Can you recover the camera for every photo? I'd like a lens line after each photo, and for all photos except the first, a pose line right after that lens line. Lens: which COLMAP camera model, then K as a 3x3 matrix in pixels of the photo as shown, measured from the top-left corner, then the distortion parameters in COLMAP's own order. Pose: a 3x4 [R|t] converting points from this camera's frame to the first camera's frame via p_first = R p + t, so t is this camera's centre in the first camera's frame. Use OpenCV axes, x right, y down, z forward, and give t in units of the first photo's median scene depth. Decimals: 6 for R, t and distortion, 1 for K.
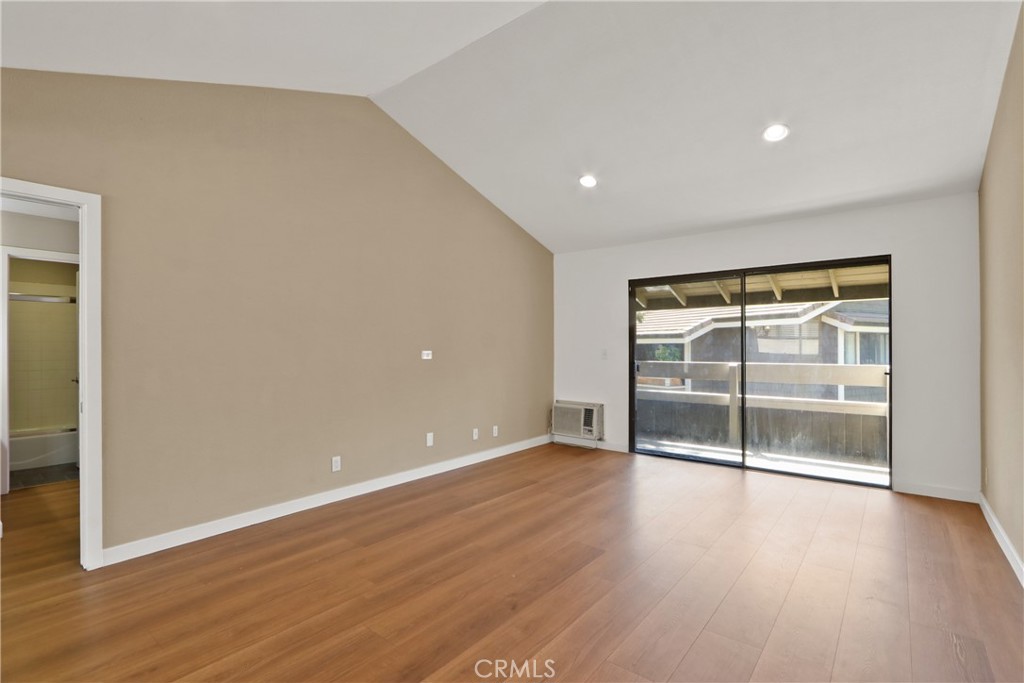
lens RADIAL K [[481.2, 0, 512.0], [0, 481.2, 341.5], [0, 0, 1]] dist [-0.021900, -0.000207]
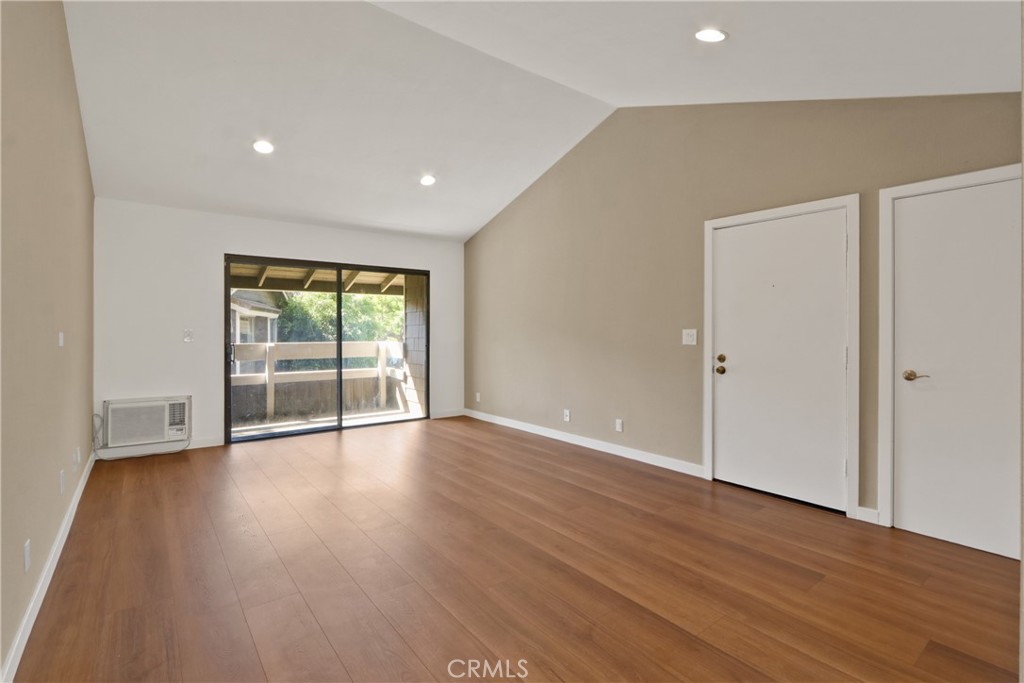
lens RADIAL K [[479.2, 0, 515.6], [0, 479.2, 332.3], [0, 0, 1]] dist [-0.013742, 0.000015]
pose [[0.229383, -0.001430, 0.973335, -0.504455], [-0.017277, 0.999835, 0.005541, 0.004923], [-0.973183, -0.018087, 0.229321, 0.263319]]
